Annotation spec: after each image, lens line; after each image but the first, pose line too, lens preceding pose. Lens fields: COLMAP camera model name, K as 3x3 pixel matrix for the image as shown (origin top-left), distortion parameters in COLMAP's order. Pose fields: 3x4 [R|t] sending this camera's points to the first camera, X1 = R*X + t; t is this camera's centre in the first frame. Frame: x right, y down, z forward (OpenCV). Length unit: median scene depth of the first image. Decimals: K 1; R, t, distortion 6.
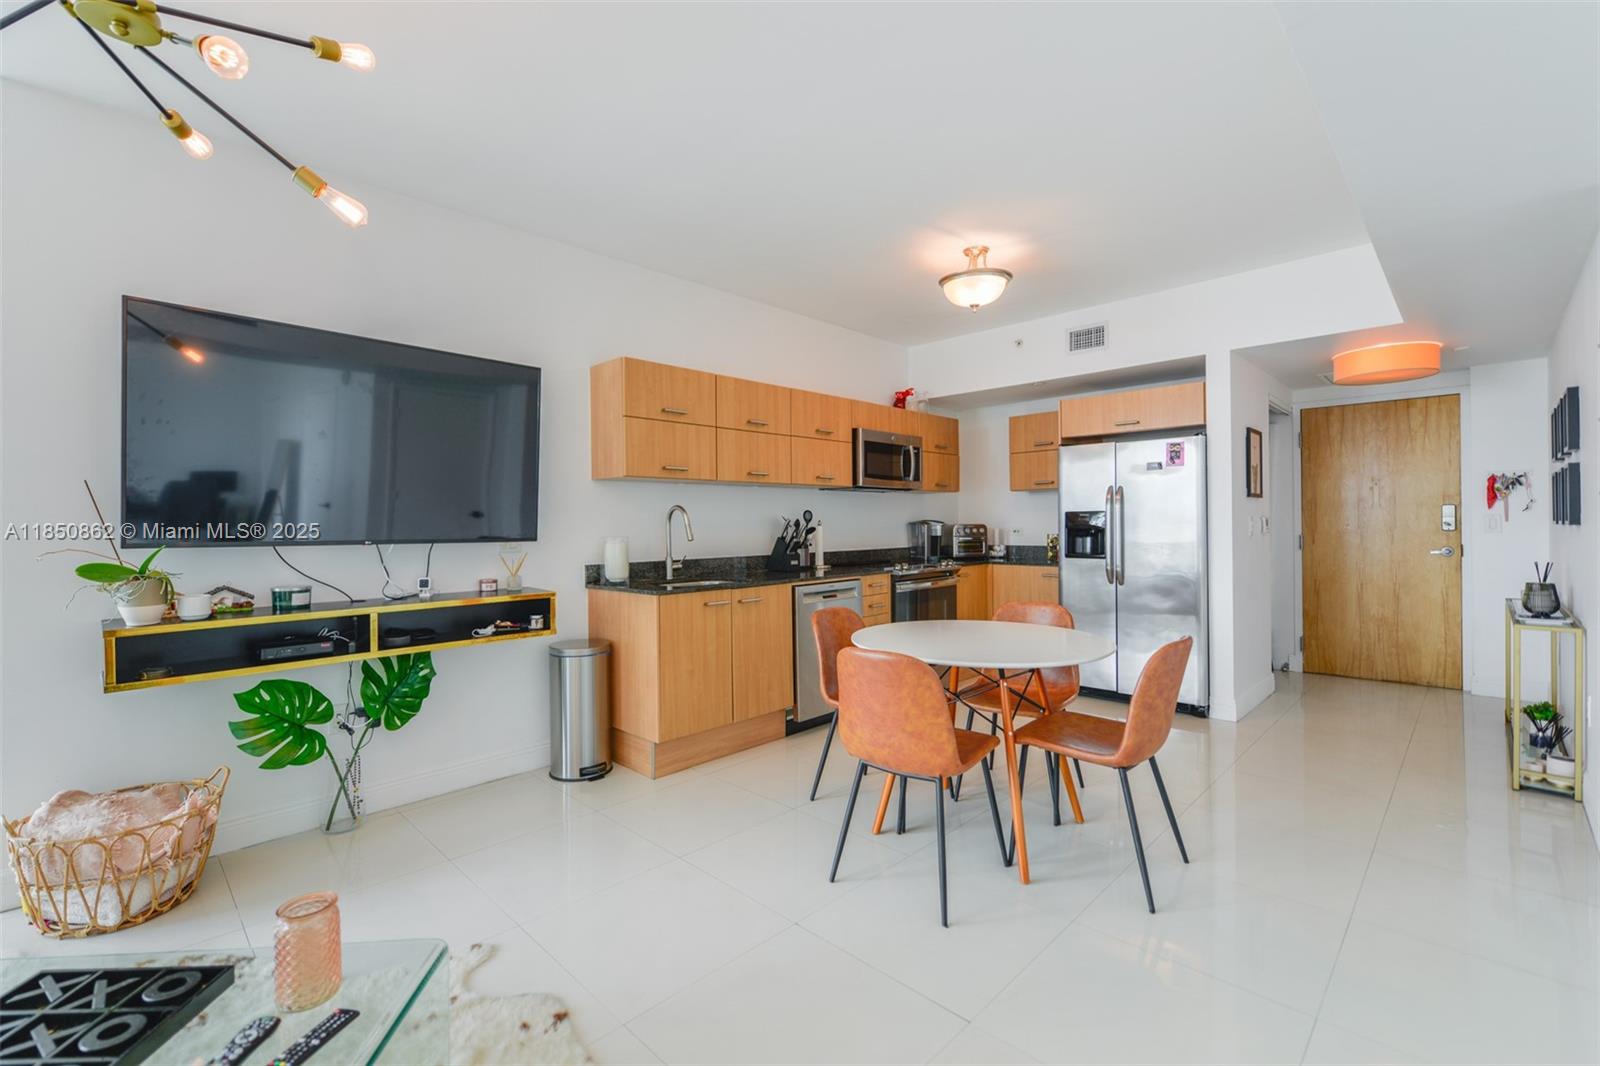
lens RADIAL K [[695.1, 0, 789.4], [0, 695.1, 525.8], [0, 0, 1]] dist [0.016932, -0.011373]
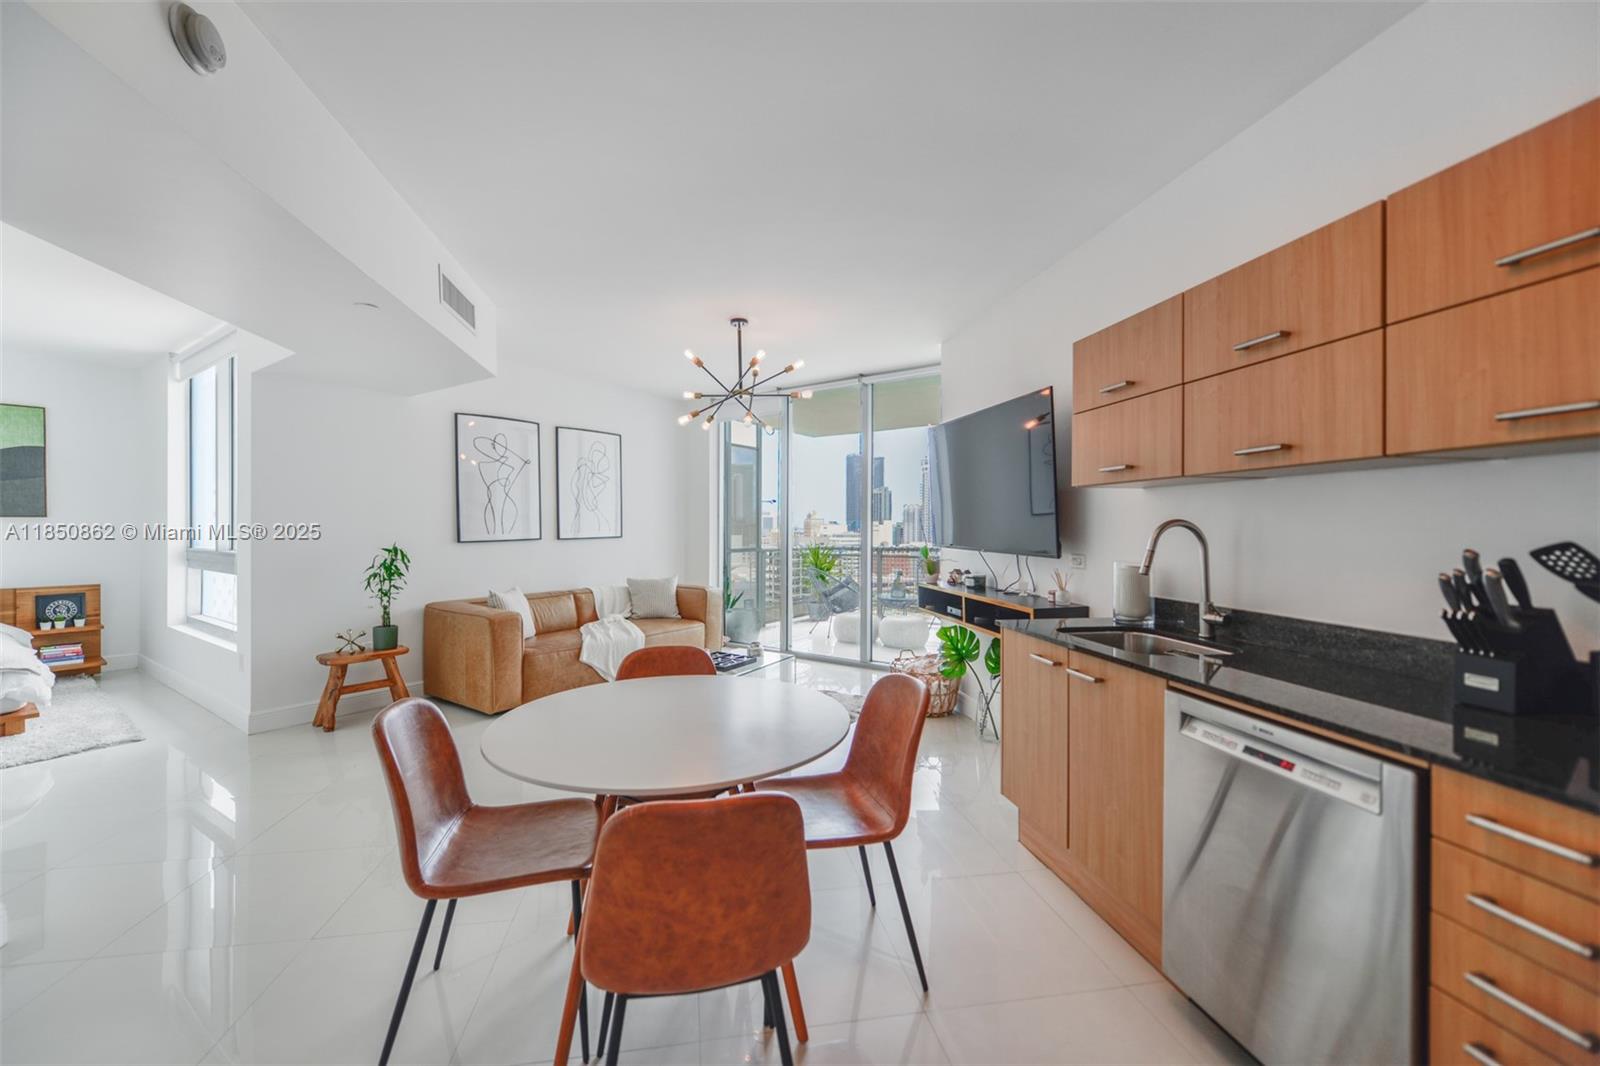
lens RADIAL K [[631.9, 0, 795.7], [0, 631.9, 528.2], [0, 0, 1]] dist [0.000406, -0.000237]
pose [[-0.577478, 0.011147, -0.816330, 0.462533], [-0.000187, 0.999905, 0.013786, -0.026313], [0.816406, 0.008113, -0.577421, 0.941999]]
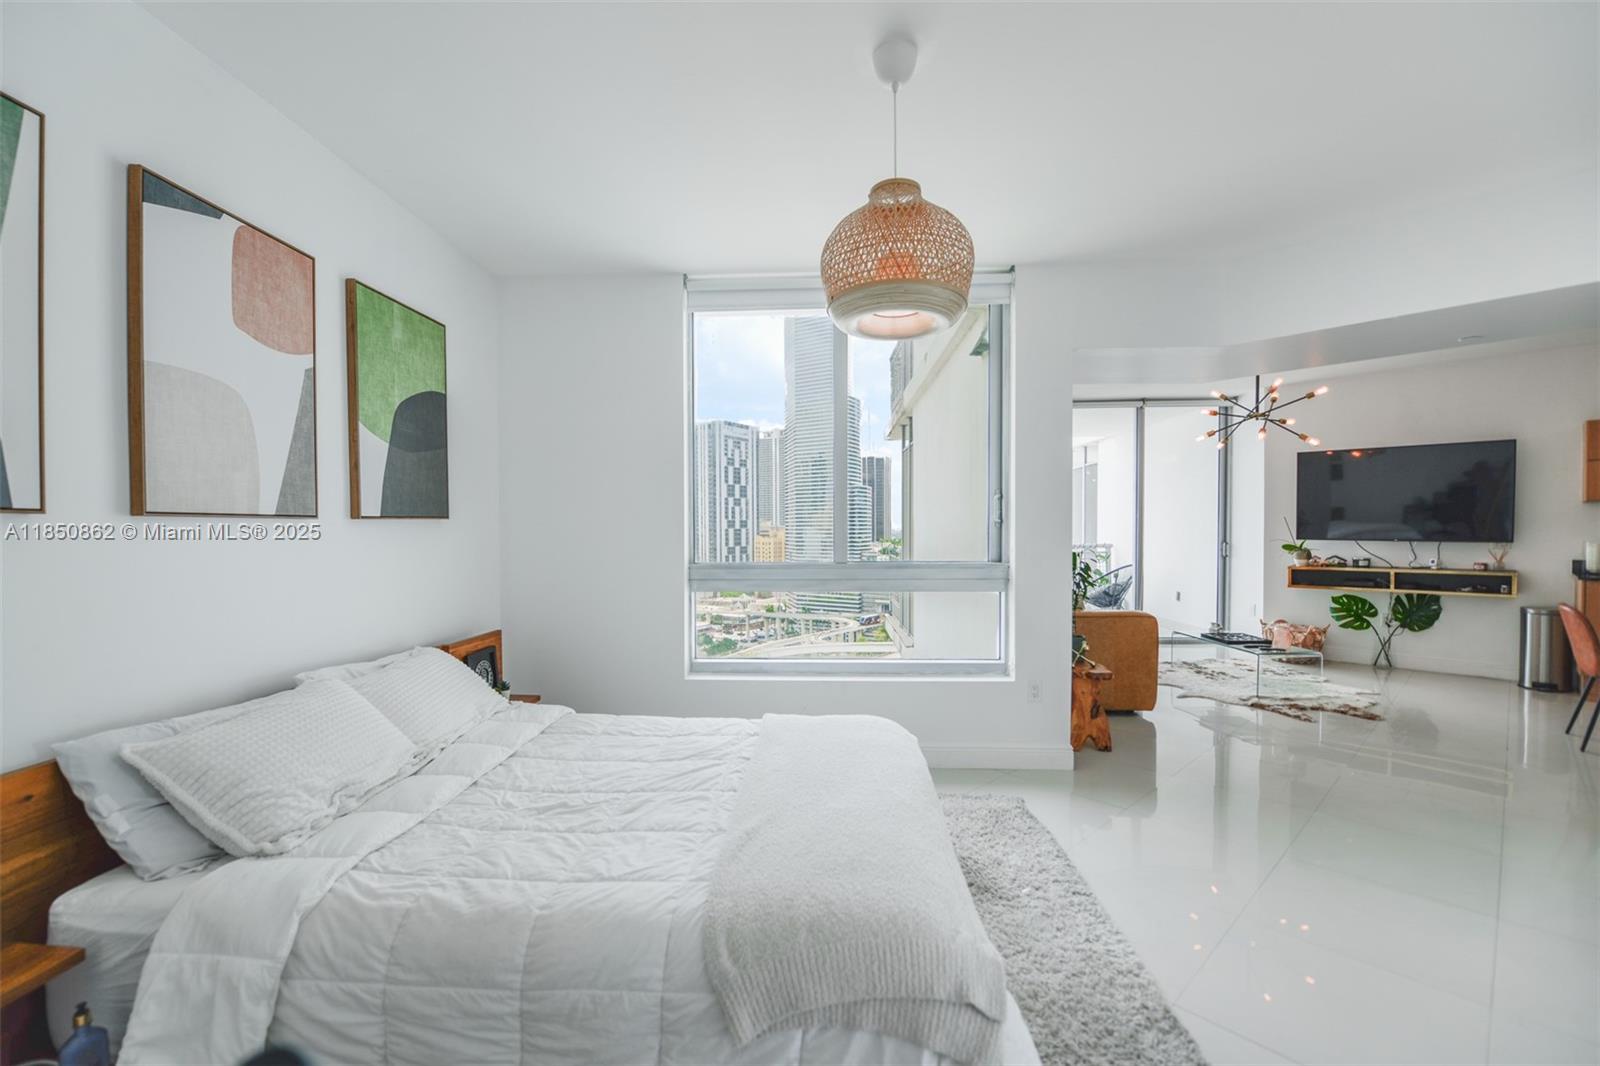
lens RADIAL K [[652.3, 0, 796.9], [0, 652.3, 541.9], [0, 0, 1]] dist [-0.001744, -0.008756]
pose [[-0.051761, 0.031722, -0.998156, 0.985659], [0.003364, 0.999495, 0.031590, -0.026340], [0.998654, -0.001723, -0.051841, -0.498791]]
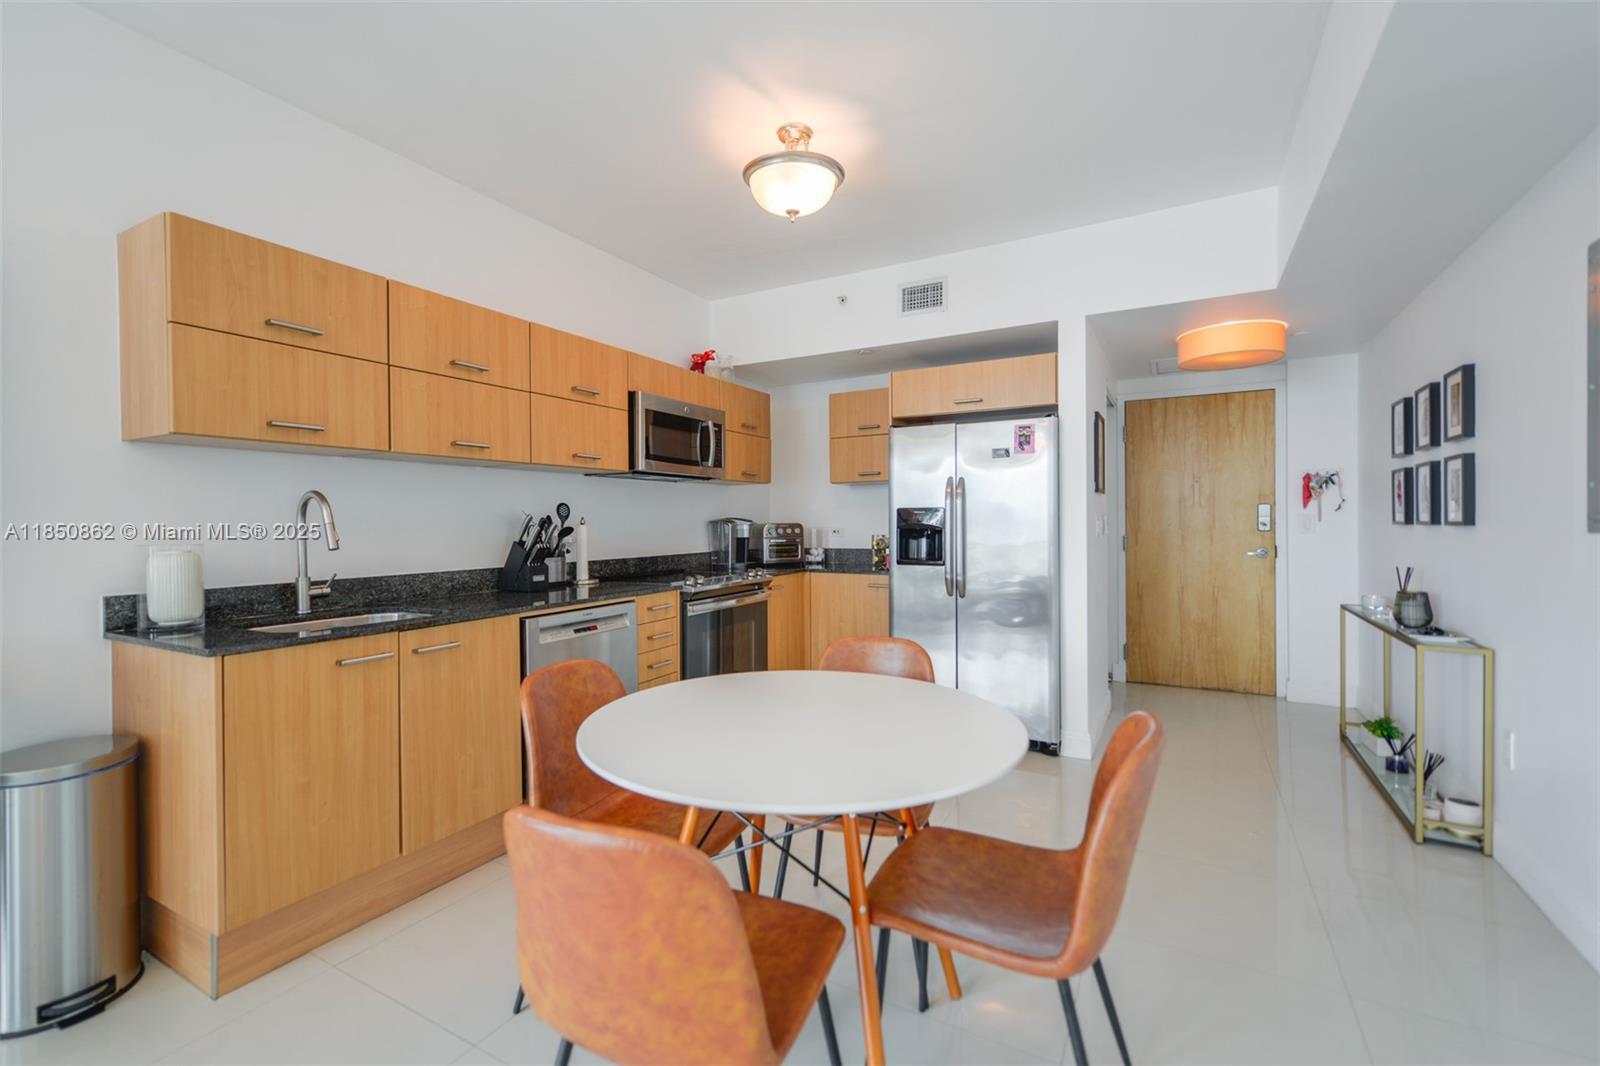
lens RADIAL K [[695.1, 0, 789.4], [0, 695.1, 525.8], [0, 0, 1]] dist [0.016932, -0.011373]
pose [[0.964553, 0.001306, 0.263885, 0.067285], [-0.001755, 0.999997, 0.001466, -0.000606], [-0.263882, -0.001877, 0.964553, 0.279272]]
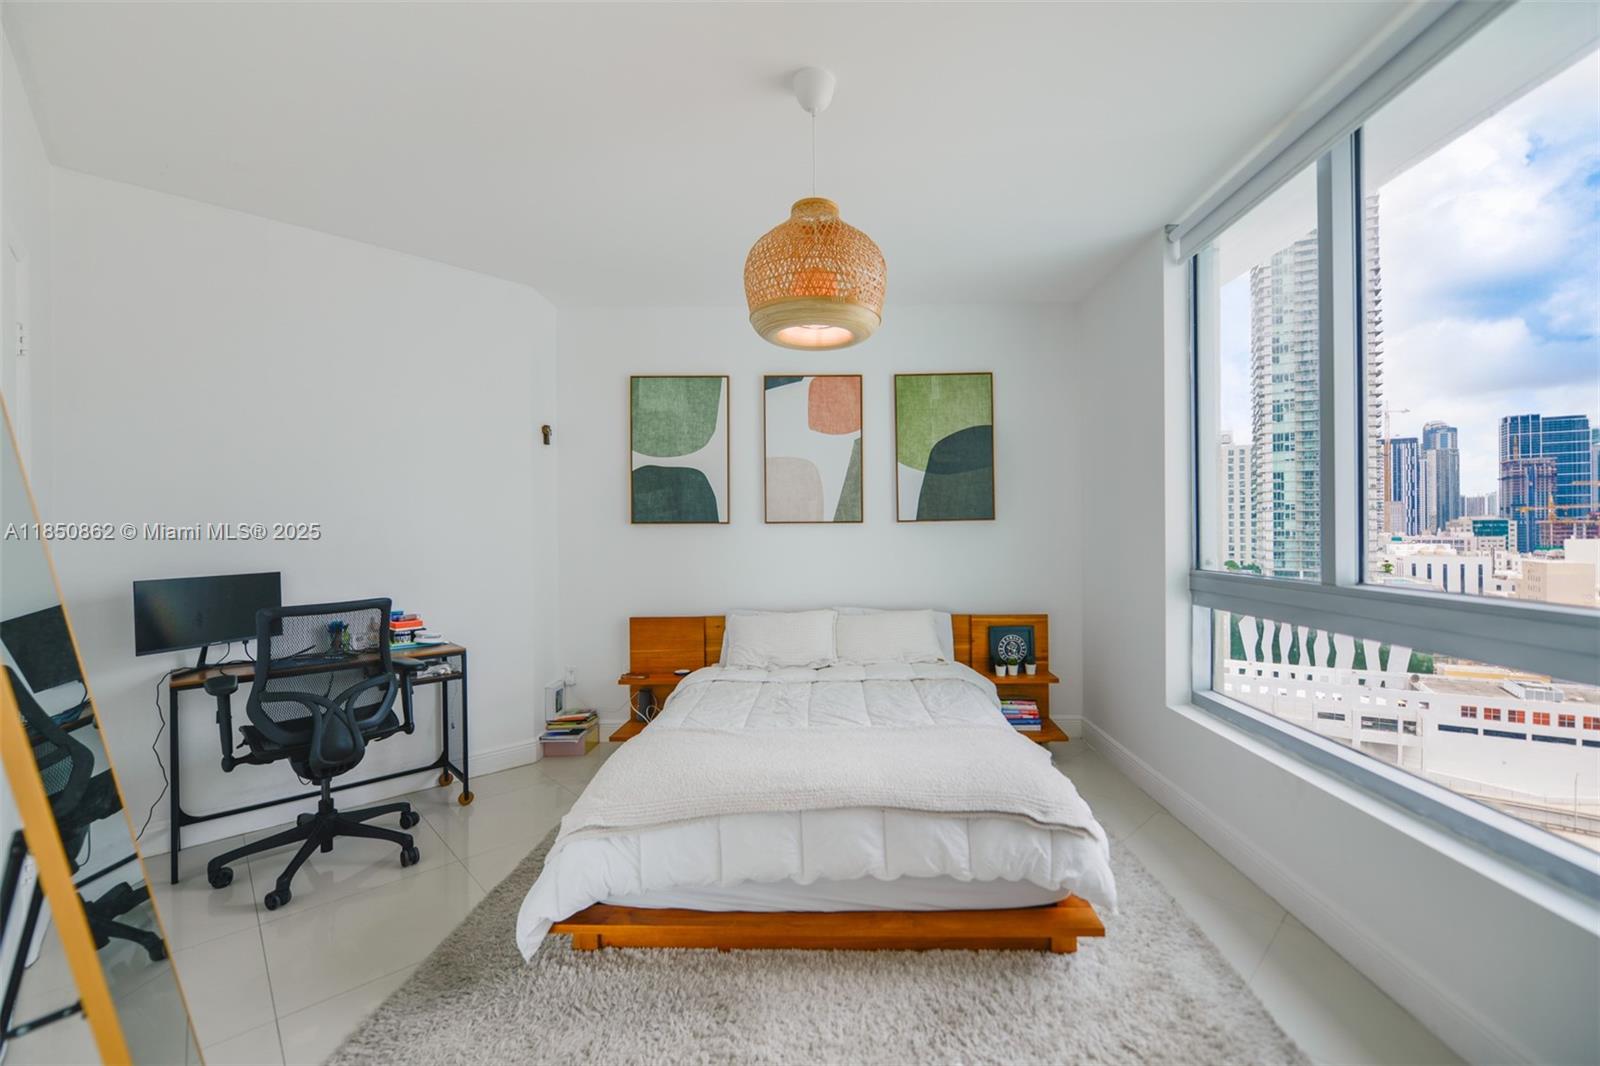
lens RADIAL K [[659.8, 0, 836.8], [0, 659.8, 531.9], [0, 0, 1]] dist [-0.001794, -0.000375]
pose [[-0.999835, 0.018077, 0.001767, 0.524697], [0.018085, 0.999826, 0.004674, -0.021931], [-0.001682, 0.004705, -0.999988, 0.013643]]
